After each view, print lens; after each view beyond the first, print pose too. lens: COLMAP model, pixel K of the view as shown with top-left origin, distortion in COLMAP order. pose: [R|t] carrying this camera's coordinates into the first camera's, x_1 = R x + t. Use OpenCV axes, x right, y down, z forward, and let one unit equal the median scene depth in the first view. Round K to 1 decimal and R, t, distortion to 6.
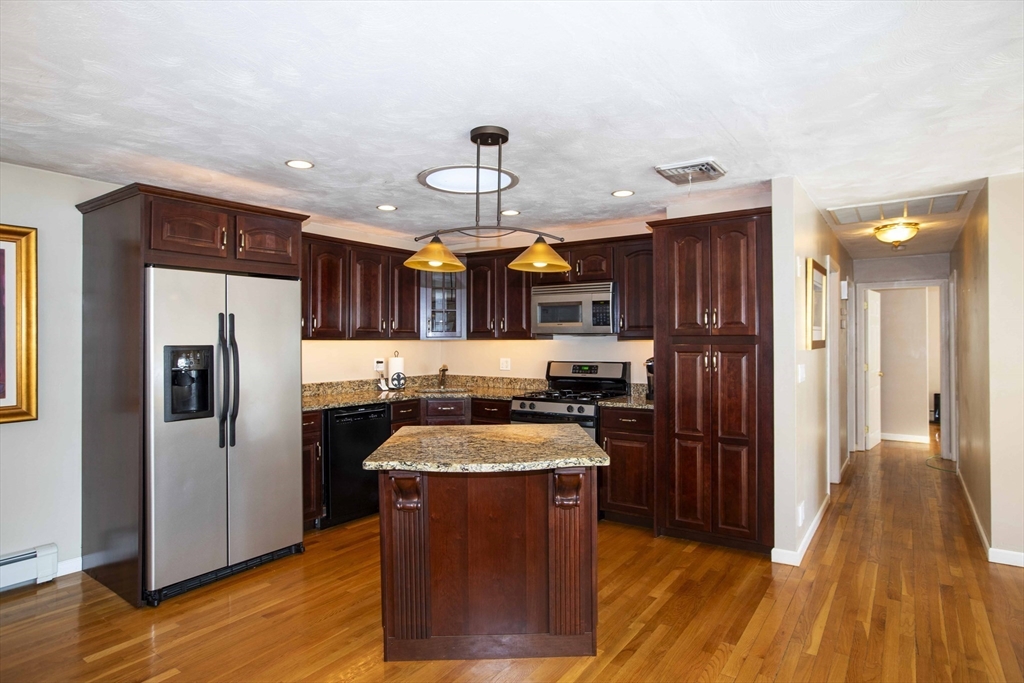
lens RADIAL K [[558.4, 0, 514.1], [0, 558.4, 344.7], [0, 0, 1]] dist [-0.002274, 0.001648]
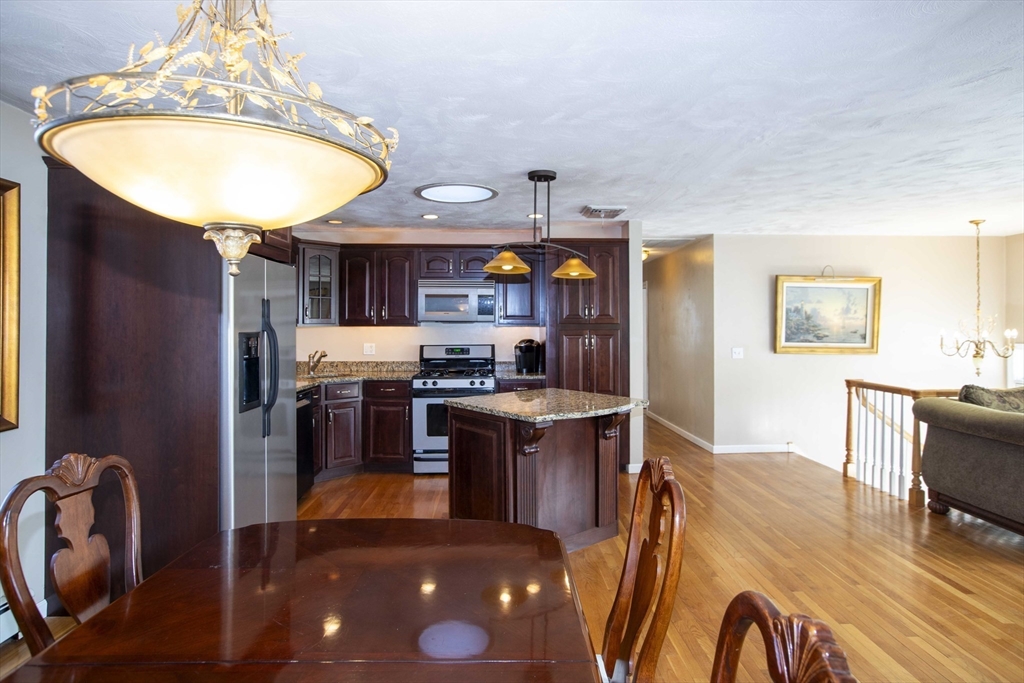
lens RADIAL K [[558.4, 0, 508.7], [0, 558.4, 331.8], [0, 0, 1]] dist [-0.002274, 0.001648]
pose [[0.809148, -0.003741, 0.587593, -0.523128], [0.003270, 0.999993, 0.001864, 0.001121], [-0.587596, 0.000413, 0.809155, -0.025662]]
